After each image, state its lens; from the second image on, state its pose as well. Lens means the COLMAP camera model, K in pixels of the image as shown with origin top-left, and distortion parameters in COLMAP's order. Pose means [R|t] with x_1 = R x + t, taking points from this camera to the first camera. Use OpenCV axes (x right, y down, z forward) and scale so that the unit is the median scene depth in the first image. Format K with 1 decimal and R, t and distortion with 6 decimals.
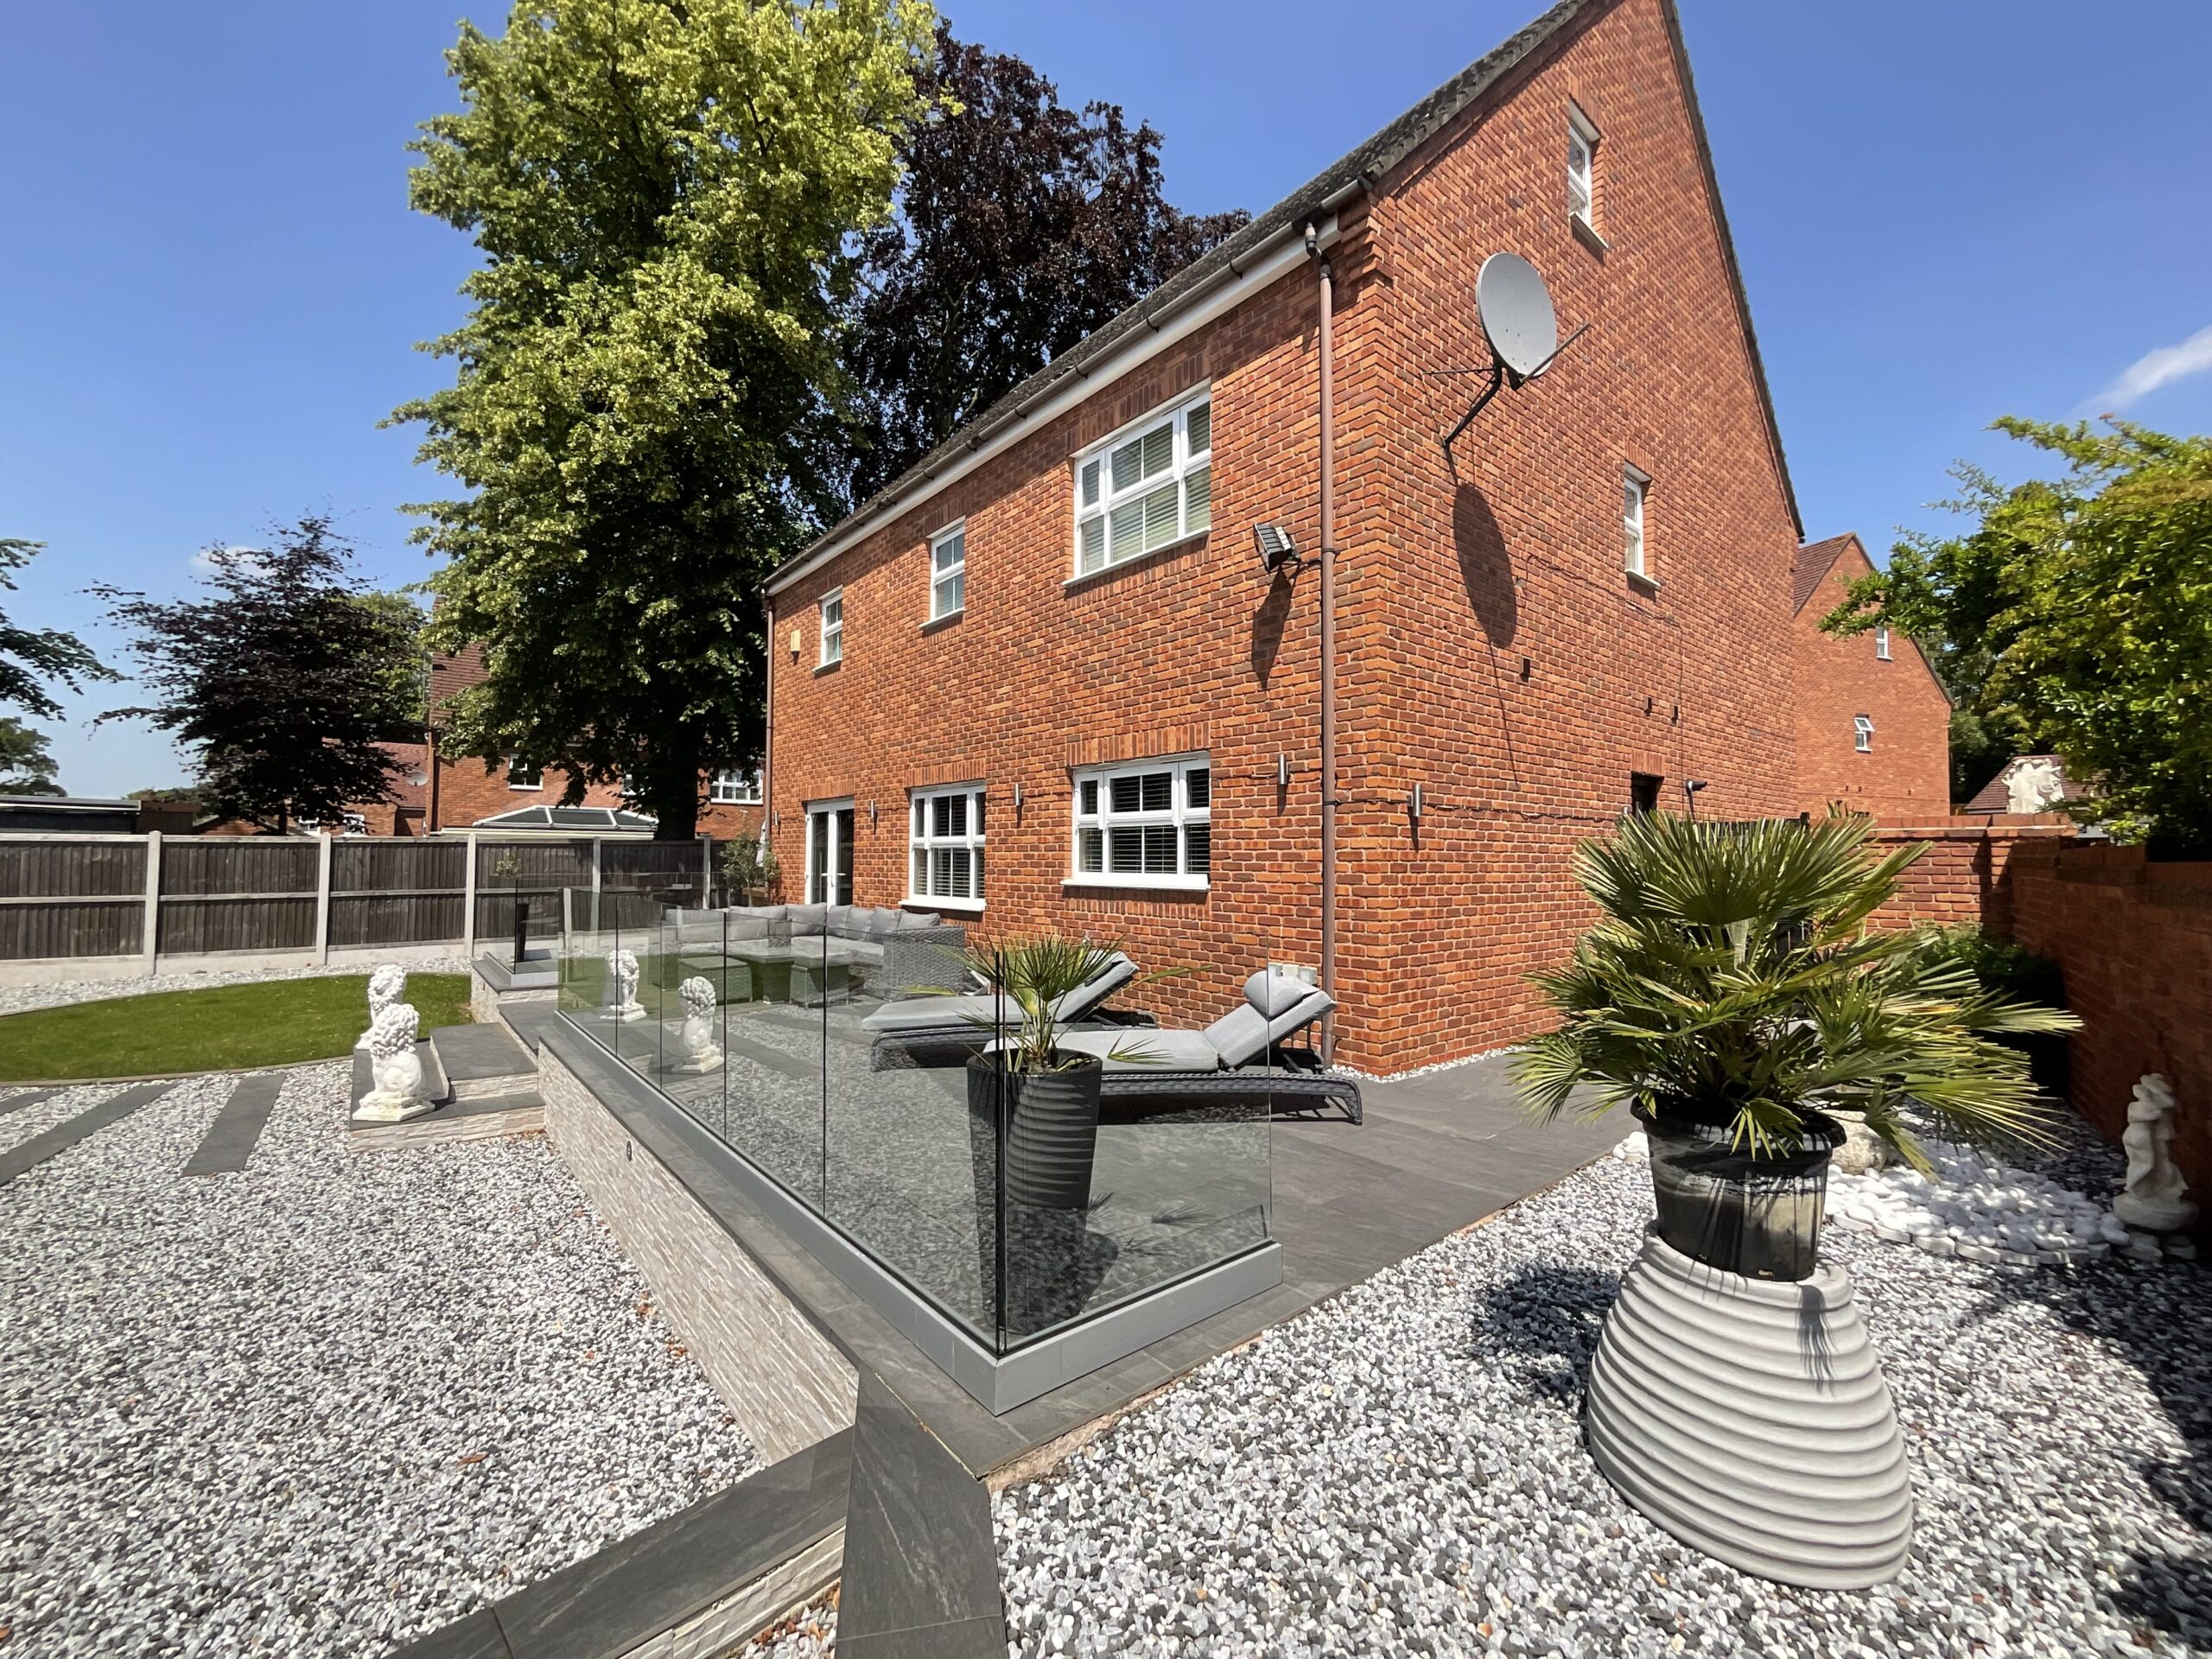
lens RADIAL K [[901.8, 0, 1104.7], [0, 901.8, 829.6], [0, 0, 1]] dist [0.000803, 0.000093]
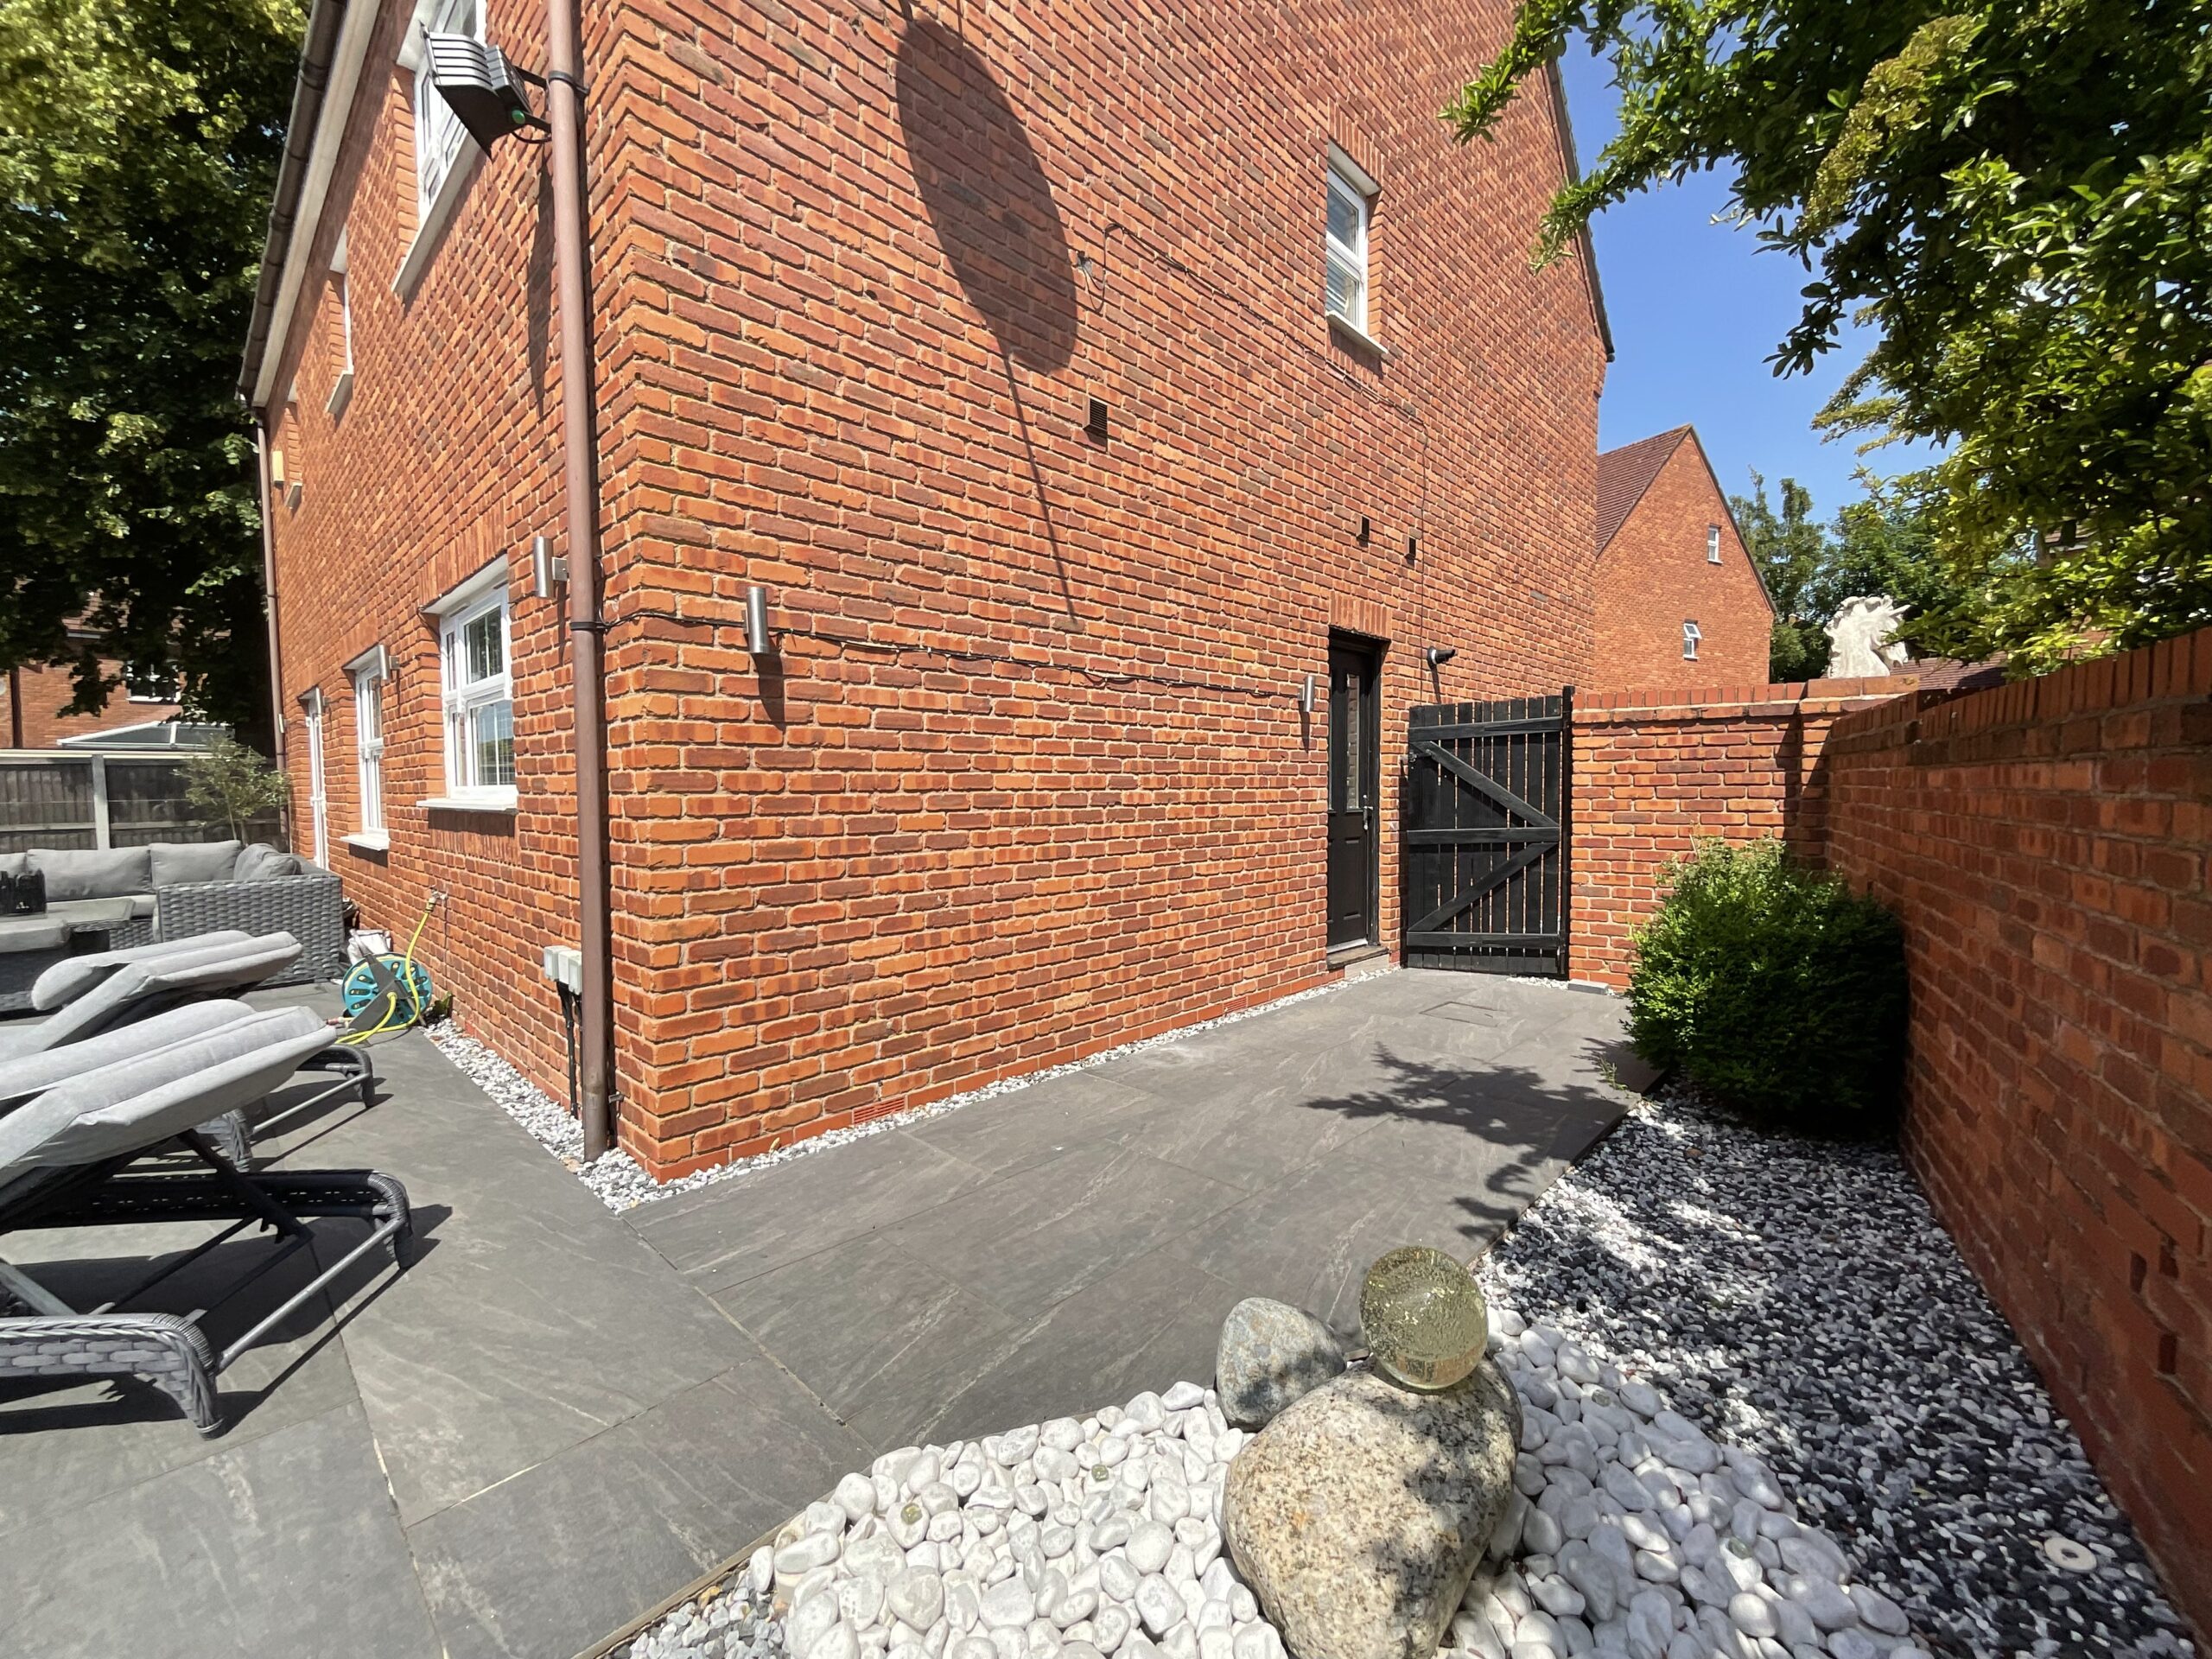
lens RADIAL K [[899.6, 0, 1106.0], [0, 899.6, 829.5], [0, 0, 1]] dist [0.000447, -0.001237]
pose [[0.992934, -0.018676, 0.117187, 0.377714], [0.008713, 0.996346, 0.084961, 0.032079], [-0.118345, -0.083339, 0.989469, 0.383376]]
